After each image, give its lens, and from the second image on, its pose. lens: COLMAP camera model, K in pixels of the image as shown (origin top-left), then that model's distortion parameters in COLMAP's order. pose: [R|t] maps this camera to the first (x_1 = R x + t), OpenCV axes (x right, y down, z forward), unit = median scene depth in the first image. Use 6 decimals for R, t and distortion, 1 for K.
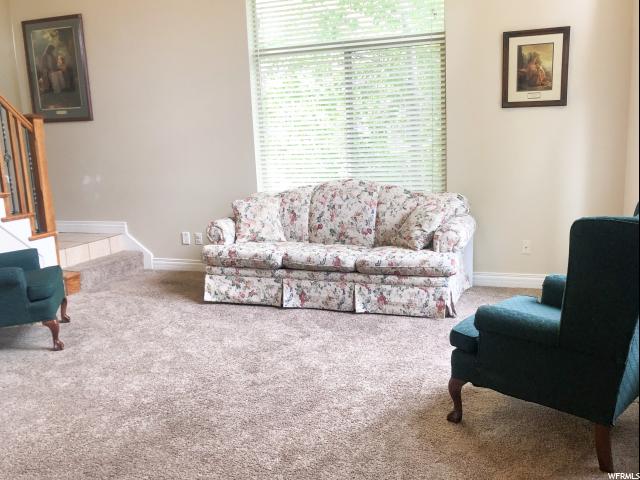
lens RADIAL K [[553.3, 0, 320.0], [0, 553.3, 240.0], [0, 0, 1]] dist [0.002796, -0.006704]
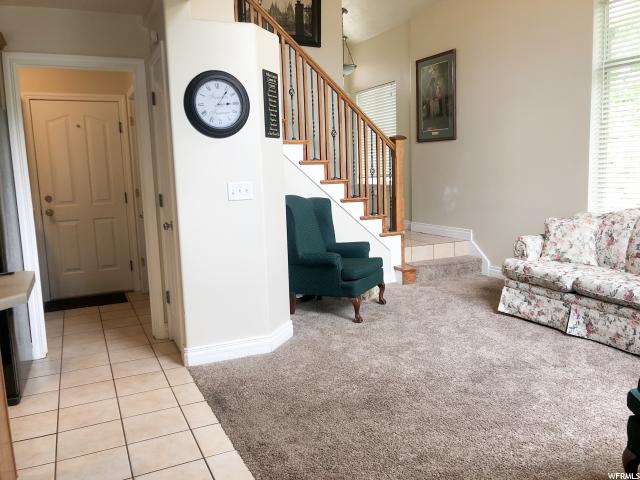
lens RADIAL K [[509.7, 0, 312.6], [0, 509.7, 238.2], [0, 0, 1]] dist [0.004228, 0.002983]
pose [[0.723181, 0.110073, -0.681831, 0.187718], [-0.121692, 0.992081, 0.031086, -0.014016], [0.679853, 0.060493, 0.730849, 0.051553]]
